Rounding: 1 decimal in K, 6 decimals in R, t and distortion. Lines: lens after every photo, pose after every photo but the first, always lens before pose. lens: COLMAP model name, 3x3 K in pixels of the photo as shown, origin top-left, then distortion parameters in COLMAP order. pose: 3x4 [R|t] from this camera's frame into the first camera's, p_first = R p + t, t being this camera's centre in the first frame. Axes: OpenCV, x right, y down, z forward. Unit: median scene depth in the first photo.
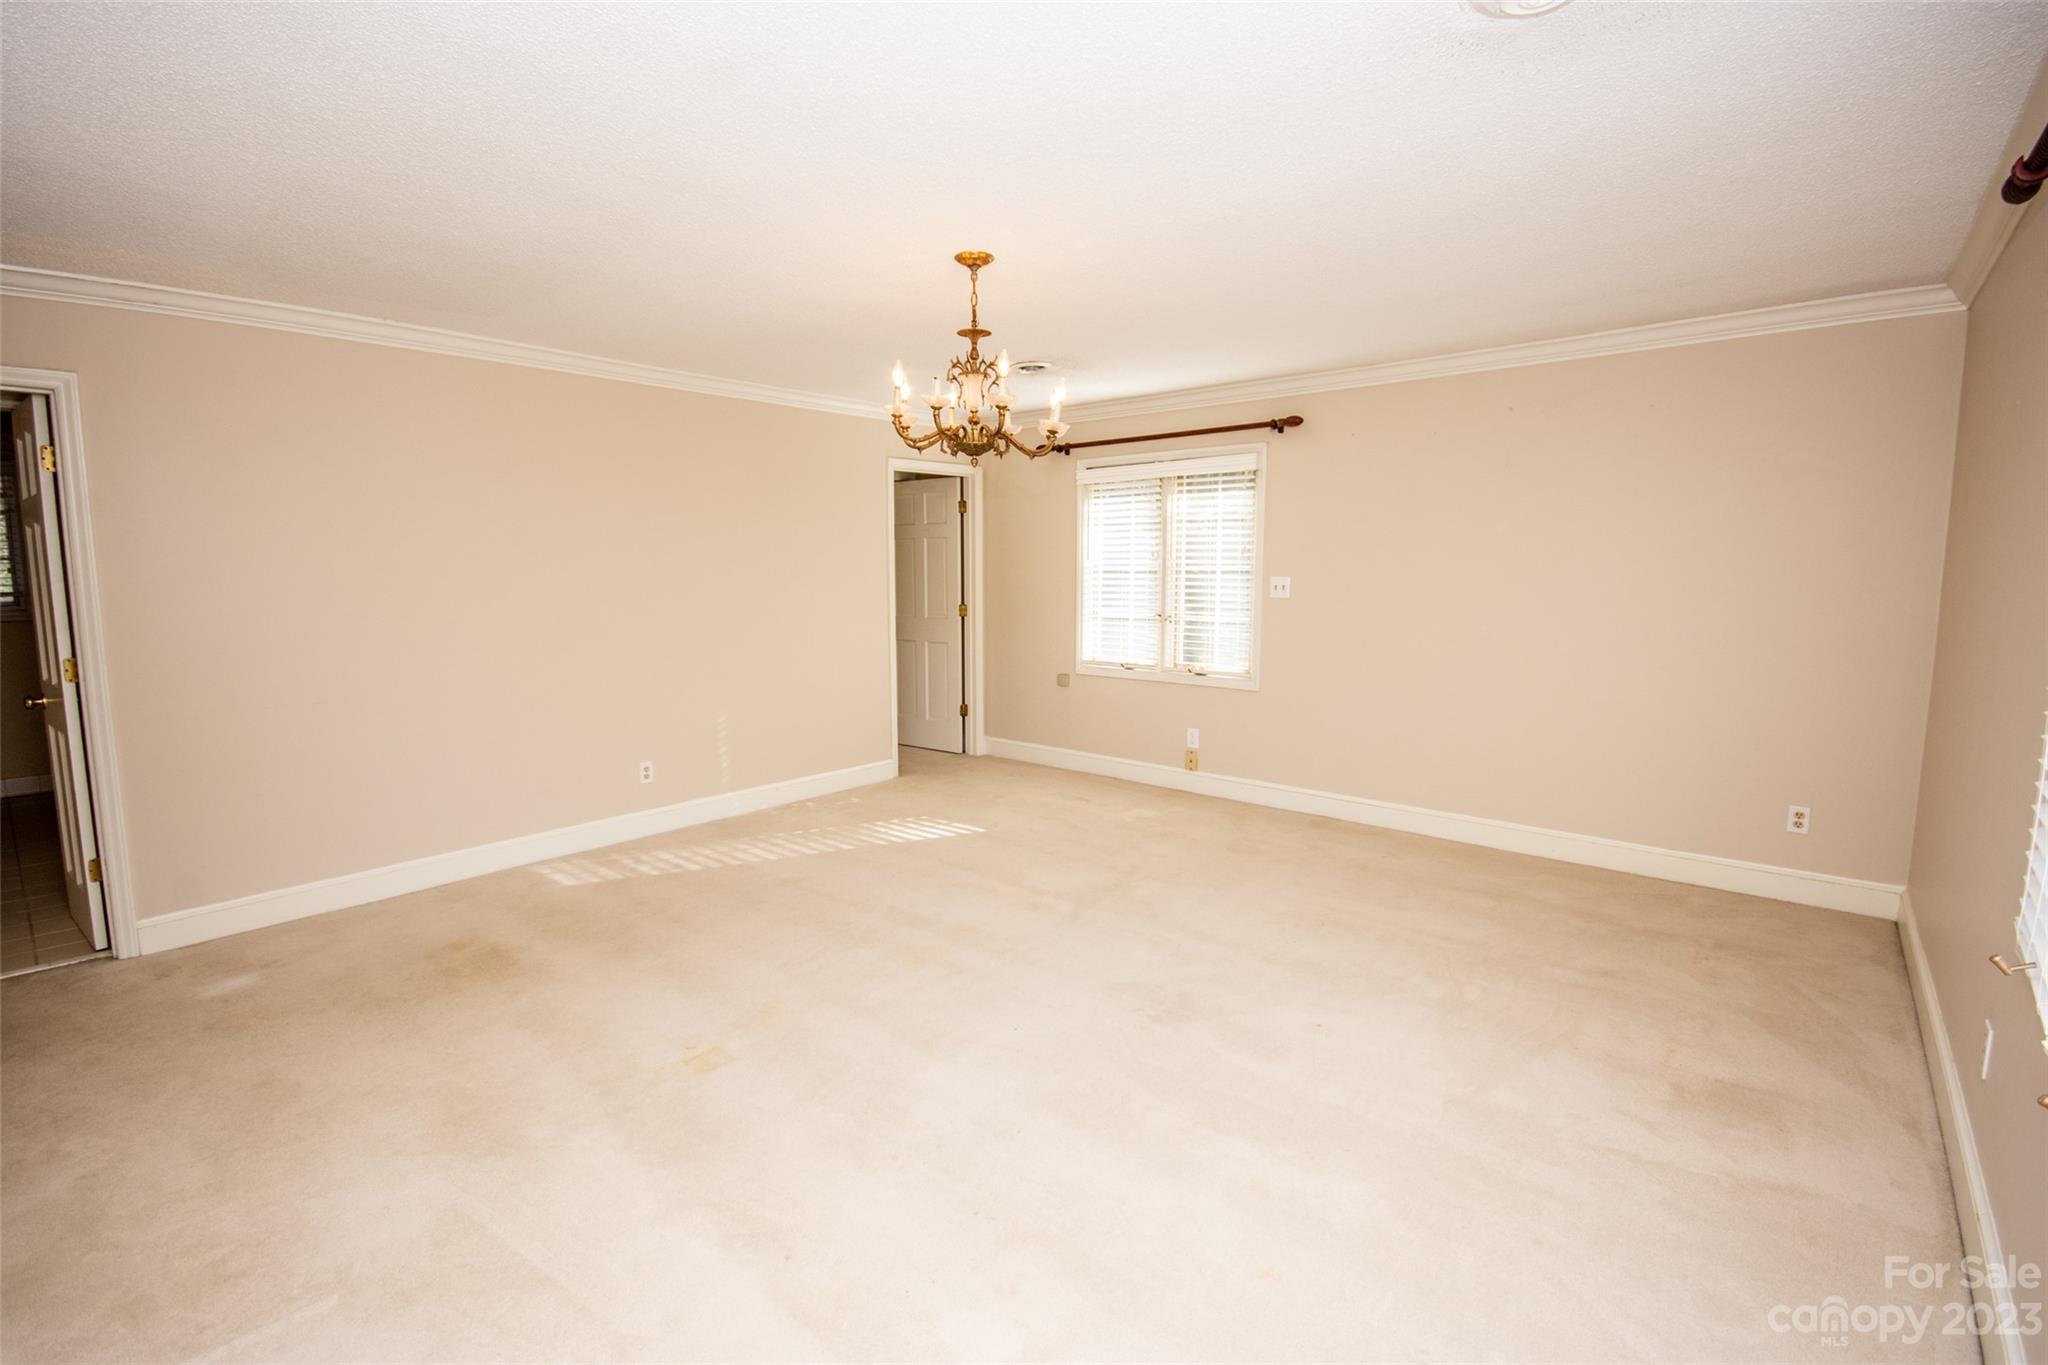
lens RADIAL K [[931.9, 0, 1021.5], [0, 931.9, 670.3], [0, 0, 1]] dist [-0.002007, -0.001366]
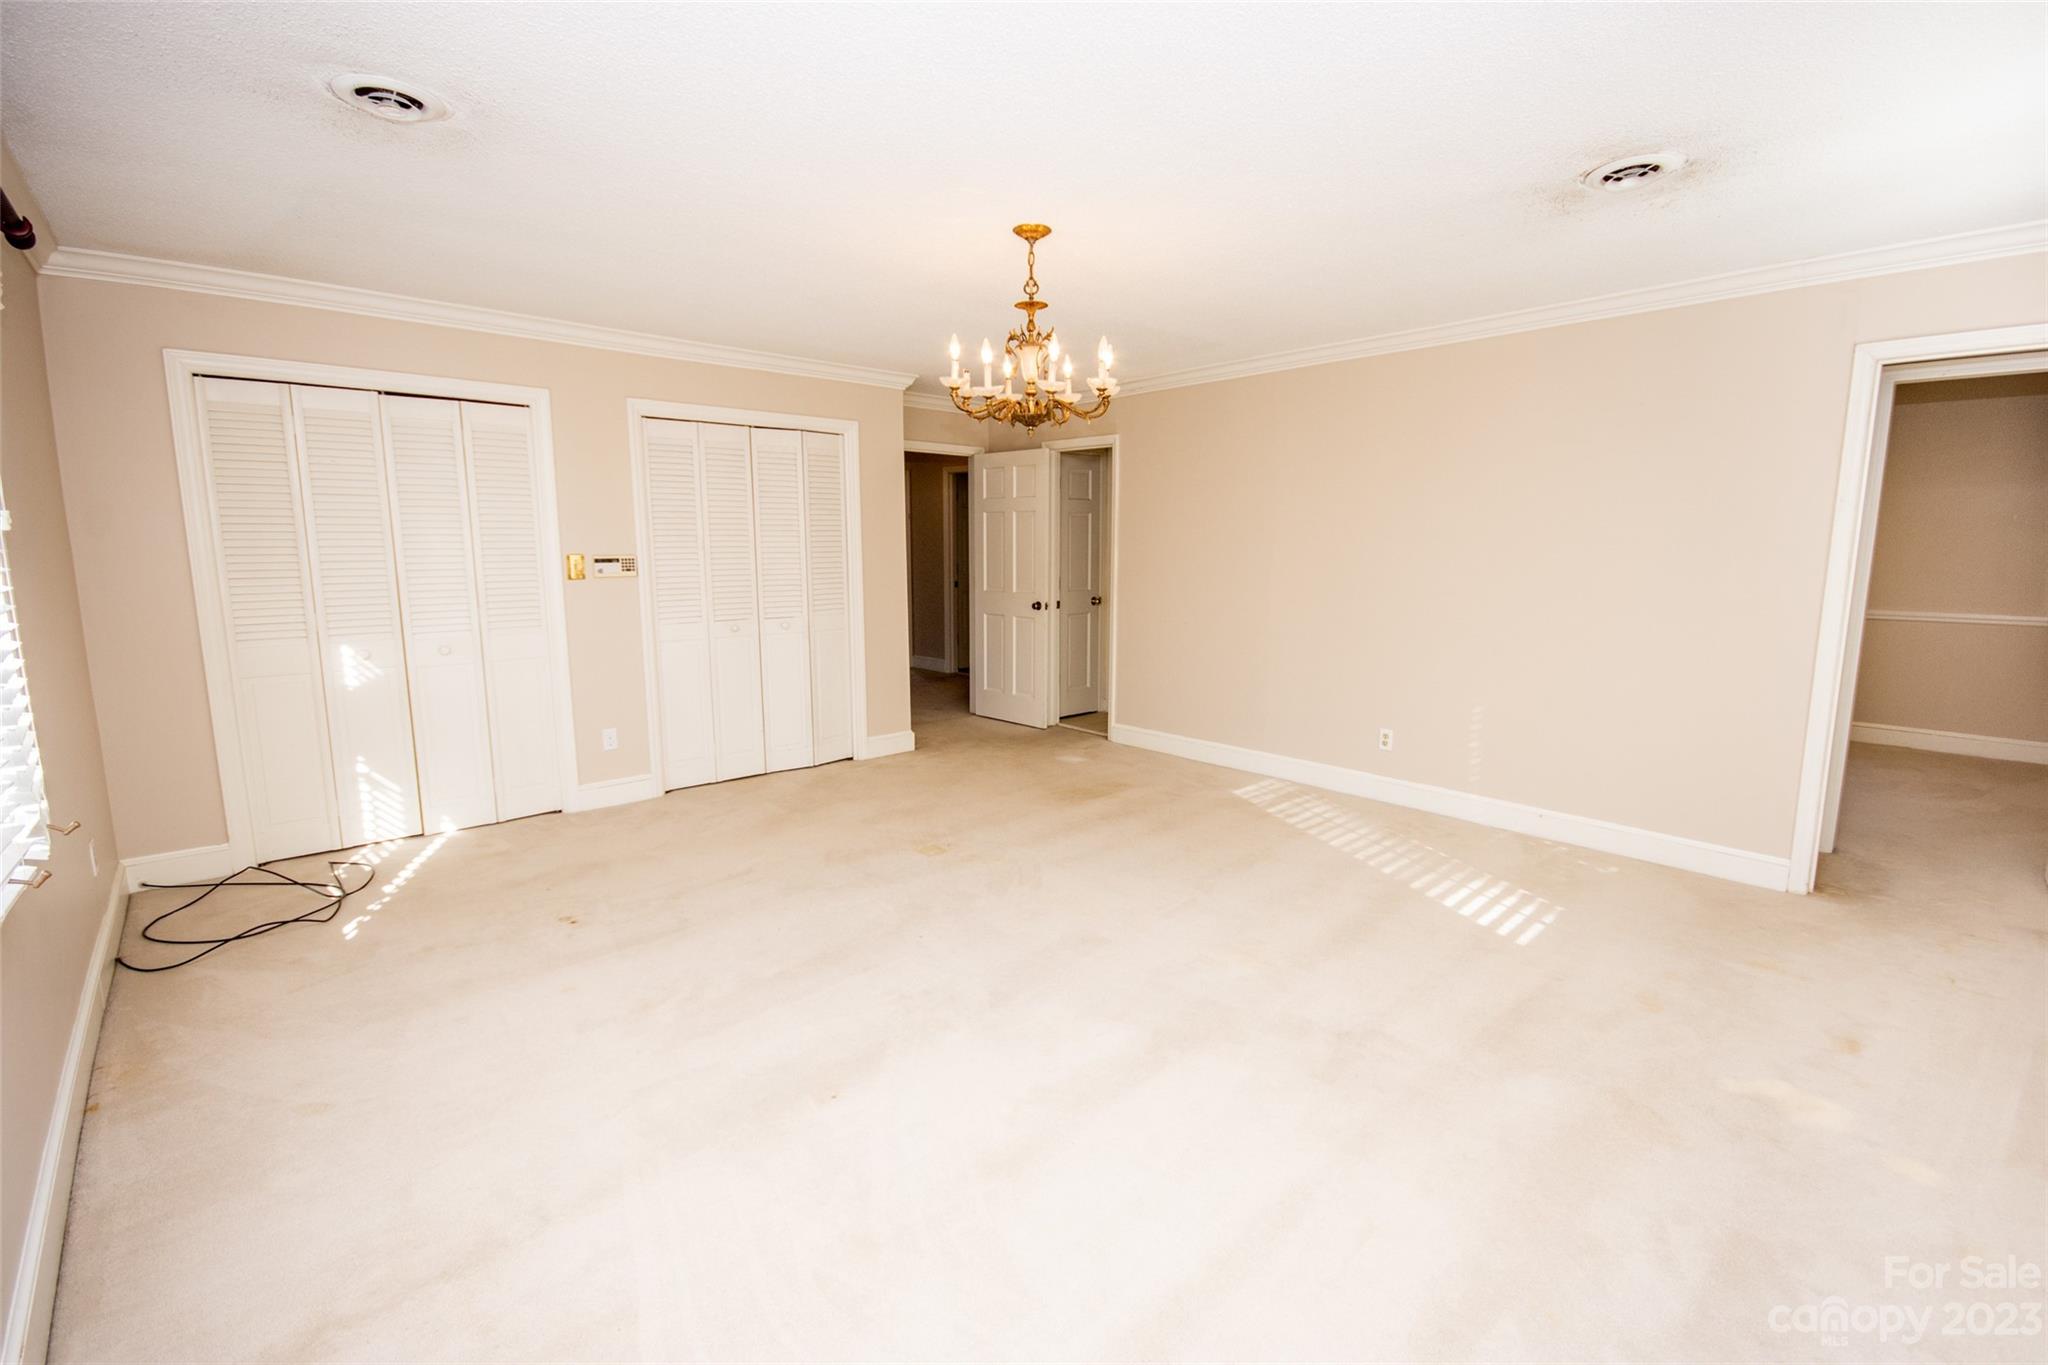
lens RADIAL K [[931.9, 0, 1046.0], [0, 931.9, 687.8], [0, 0, 1]] dist [-0.002007, -0.001366]
pose [[-0.149654, 0.159496, -0.975789, 0.667220], [-0.103890, 0.978904, 0.175939, -0.089814], [0.983265, 0.127705, -0.129927, 0.796059]]
